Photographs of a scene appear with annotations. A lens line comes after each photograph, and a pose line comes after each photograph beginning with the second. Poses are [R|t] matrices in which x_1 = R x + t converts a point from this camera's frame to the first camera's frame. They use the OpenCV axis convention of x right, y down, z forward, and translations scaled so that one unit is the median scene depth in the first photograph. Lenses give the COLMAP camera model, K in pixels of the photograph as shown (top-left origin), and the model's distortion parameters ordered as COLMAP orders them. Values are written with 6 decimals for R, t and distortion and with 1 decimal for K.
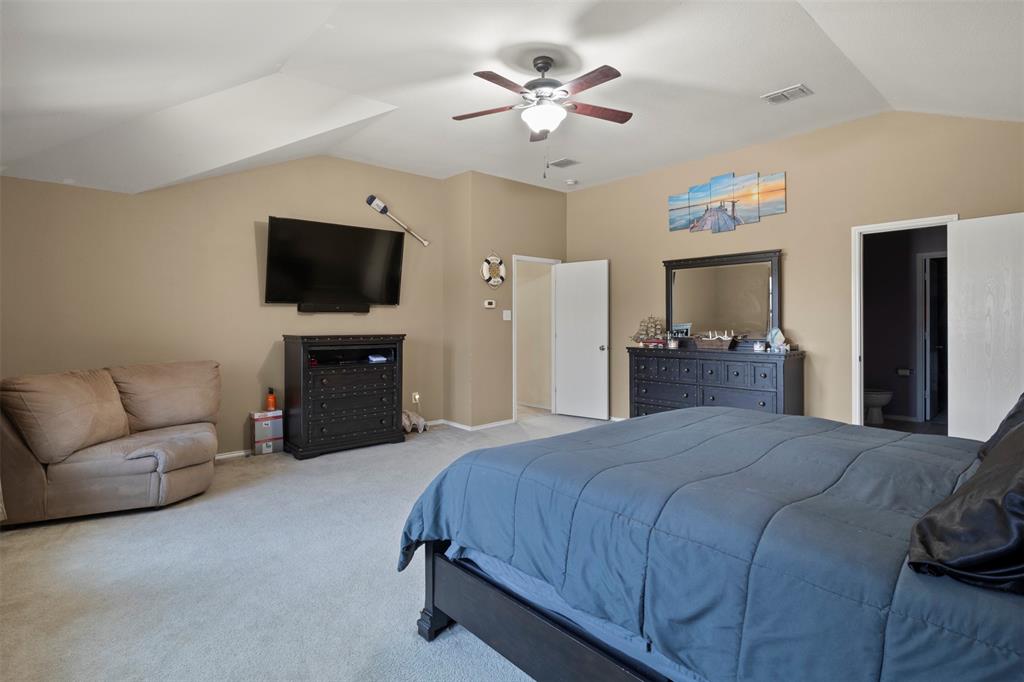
lens RADIAL K [[511.1, 0, 511.2], [0, 511.1, 320.6], [0, 0, 1]] dist [-0.013224, -0.000180]
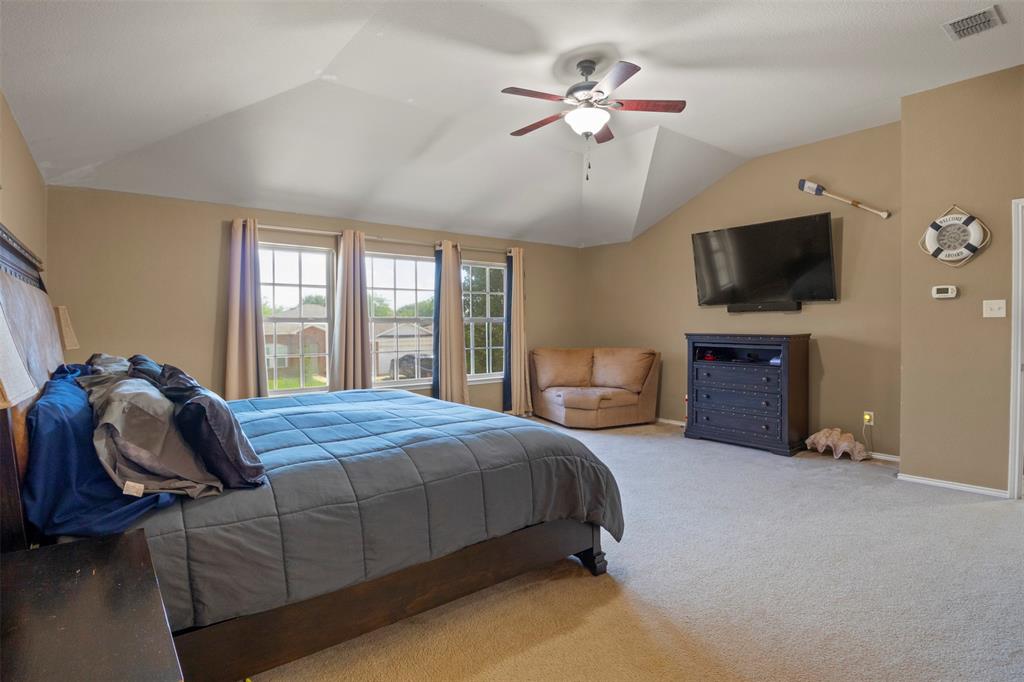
lens RADIAL K [[510.9, 0, 512.6], [0, 510.9, 334.4], [0, 0, 1]] dist [-0.021323, -0.000201]
pose [[-0.056399, 0.024095, -0.998118, 0.646847], [0.010714, 0.999666, 0.023527, 0.000044], [0.998351, -0.009367, -0.056638, 0.539584]]
